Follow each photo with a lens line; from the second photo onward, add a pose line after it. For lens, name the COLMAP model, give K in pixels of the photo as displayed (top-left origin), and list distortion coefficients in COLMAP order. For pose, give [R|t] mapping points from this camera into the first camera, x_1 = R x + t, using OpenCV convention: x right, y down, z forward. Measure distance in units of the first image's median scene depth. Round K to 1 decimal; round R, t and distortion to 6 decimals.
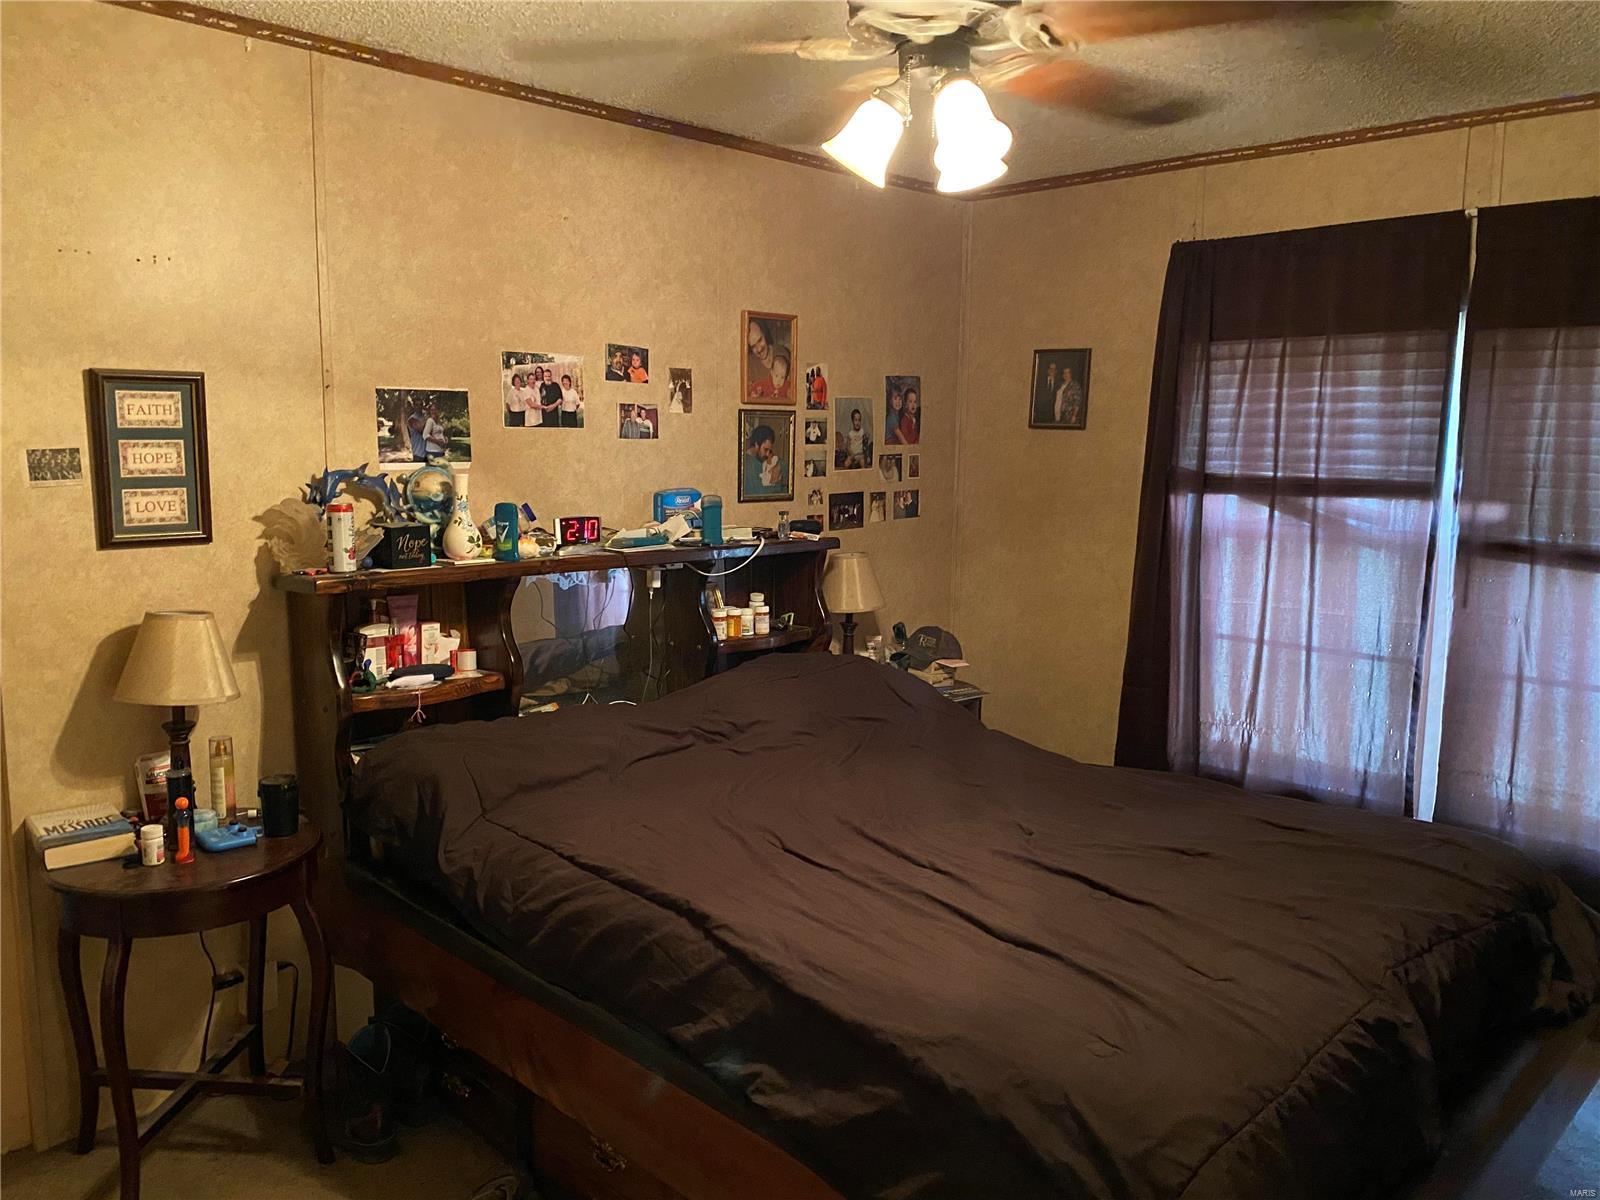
lens RADIAL K [[1211.9, 0, 809.2], [0, 1211.9, 592.1], [0, 0, 1]] dist [0.012208, -0.011320]
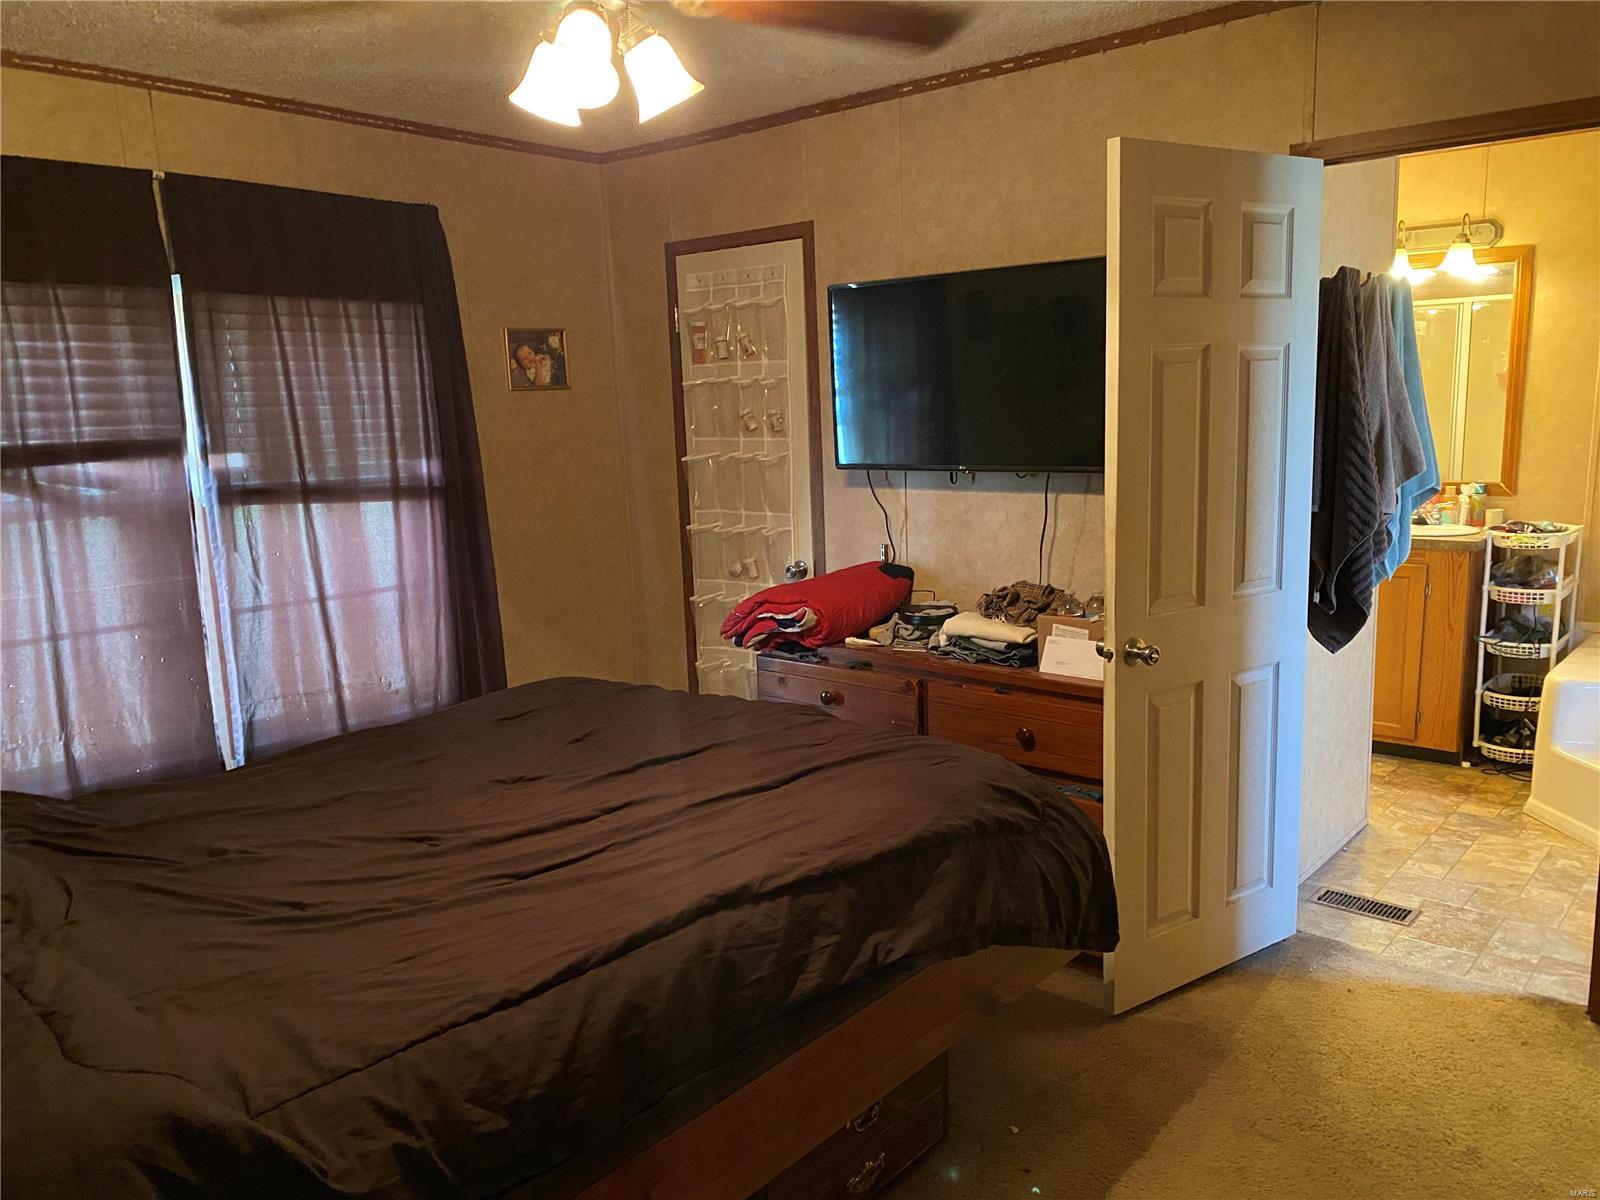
lens RADIAL K [[1211.9, 0, 807.9], [0, 1211.9, 602.6], [0, 0, 1]] dist [0.012208, -0.011320]
pose [[-0.071620, -0.181534, 0.980773, -0.835140], [0.162688, 0.968004, 0.191051, -0.099800], [-0.984075, 0.173243, -0.039795, 0.822422]]
